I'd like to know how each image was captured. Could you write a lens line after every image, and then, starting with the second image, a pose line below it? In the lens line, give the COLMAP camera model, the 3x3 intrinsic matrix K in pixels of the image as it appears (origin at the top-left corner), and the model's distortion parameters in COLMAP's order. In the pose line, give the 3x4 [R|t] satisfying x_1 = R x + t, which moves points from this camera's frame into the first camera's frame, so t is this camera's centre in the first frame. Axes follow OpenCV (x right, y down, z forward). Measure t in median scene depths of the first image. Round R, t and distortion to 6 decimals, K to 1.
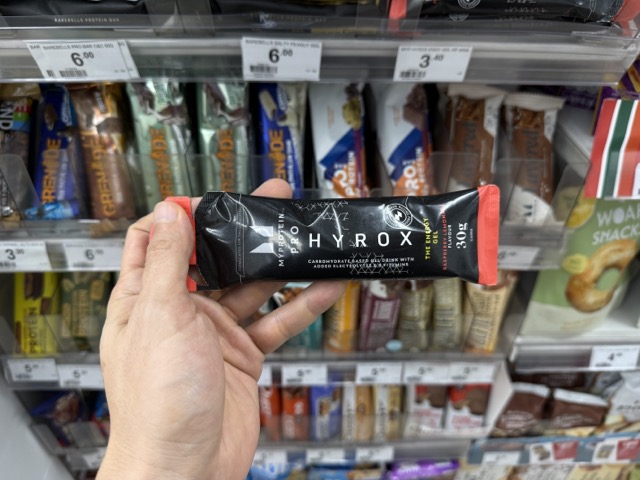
lens RADIAL K [[480.3, 0, 319.8], [0, 480.3, 242.1], [0, 0, 1]] dist [-0.034143, 0.003641]
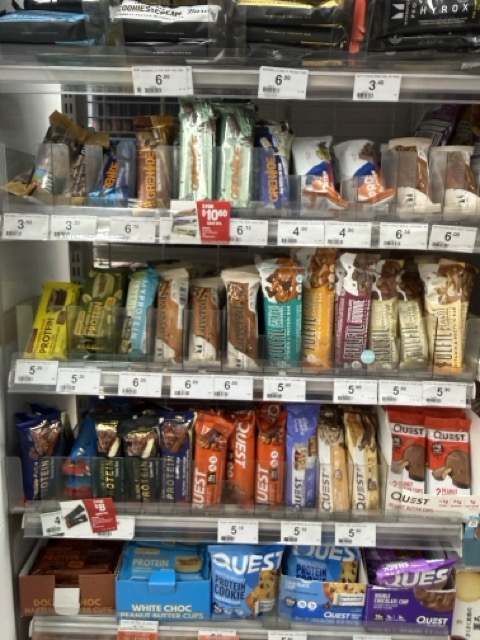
lens RADIAL K [[472.5, 0, 240.0], [0, 472.5, 279.1], [0, 0, 1]] dist [-0.009564, 0.012298]
pose [[0.998670, 0.013490, -0.049763, -0.107128], [-0.036668, 0.864344, -0.501563, 0.784909], [0.036246, 0.502721, 0.863689, -0.044246]]
